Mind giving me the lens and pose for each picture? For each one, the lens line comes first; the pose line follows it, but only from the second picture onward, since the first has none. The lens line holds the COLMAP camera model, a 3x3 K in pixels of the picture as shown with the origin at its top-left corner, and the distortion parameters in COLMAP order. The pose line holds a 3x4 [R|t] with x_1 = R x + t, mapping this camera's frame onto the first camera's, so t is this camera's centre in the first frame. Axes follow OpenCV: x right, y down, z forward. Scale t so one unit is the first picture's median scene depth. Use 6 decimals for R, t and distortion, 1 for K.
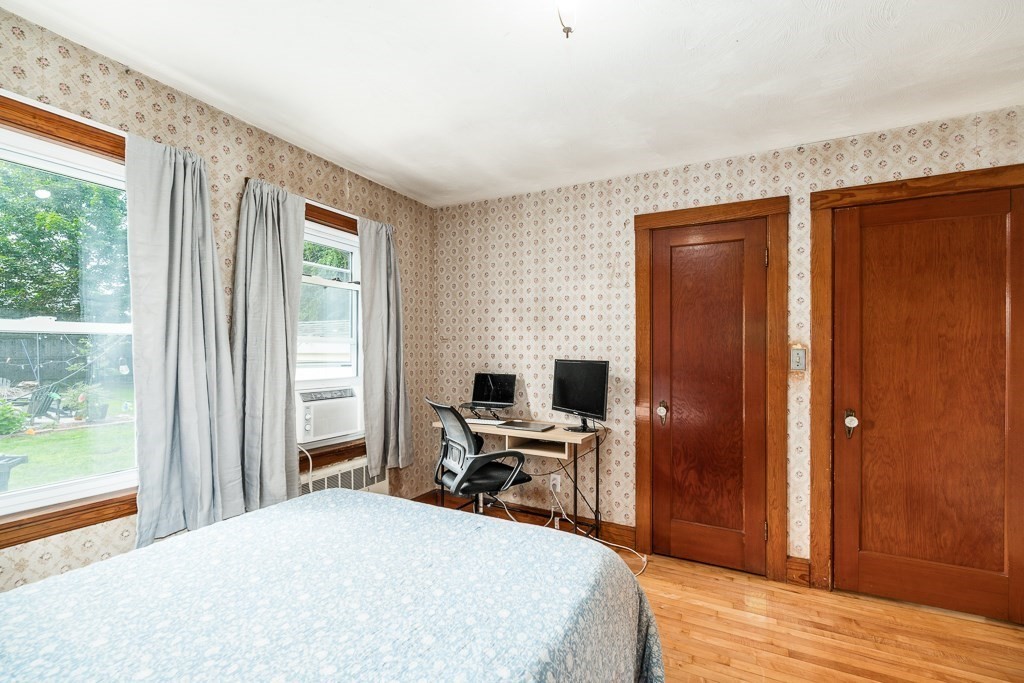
lens RADIAL K [[452.0, 0, 512.0], [0, 452.0, 341.5], [0, 0, 1]] dist [-0.000974, -0.000553]
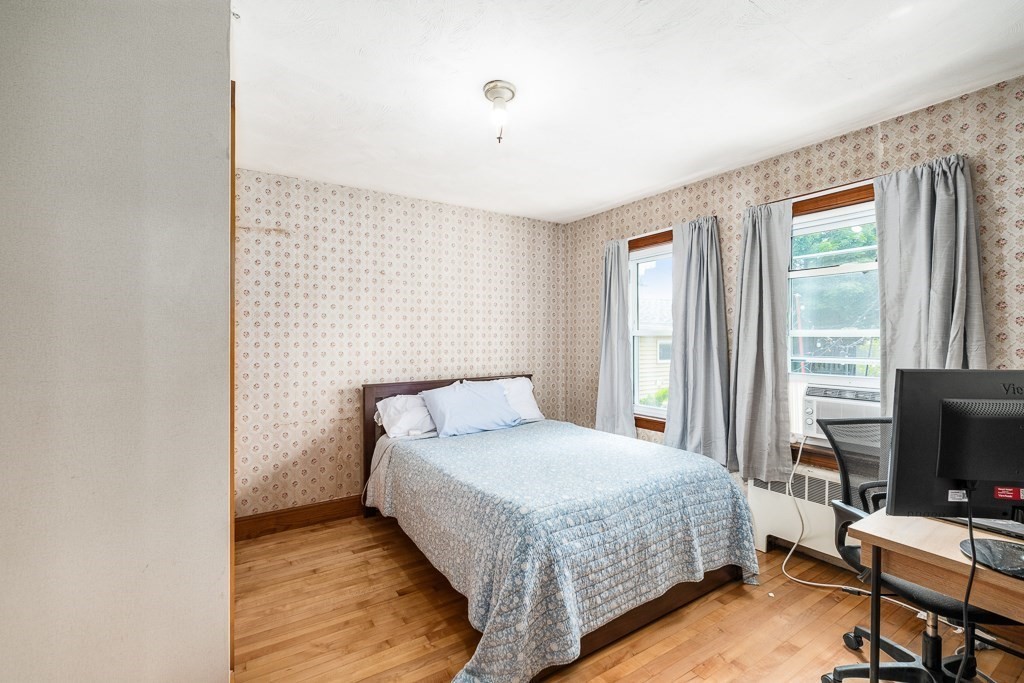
lens RADIAL K [[452.0, 0, 512.0], [0, 452.0, 341.5], [0, 0, 1]] dist [-0.000974, -0.000553]
pose [[-0.493405, -0.025018, -0.869440, 0.755788], [-0.006194, 0.999662, -0.025250, 0.044358], [0.869778, -0.007073, -0.493393, 0.940673]]
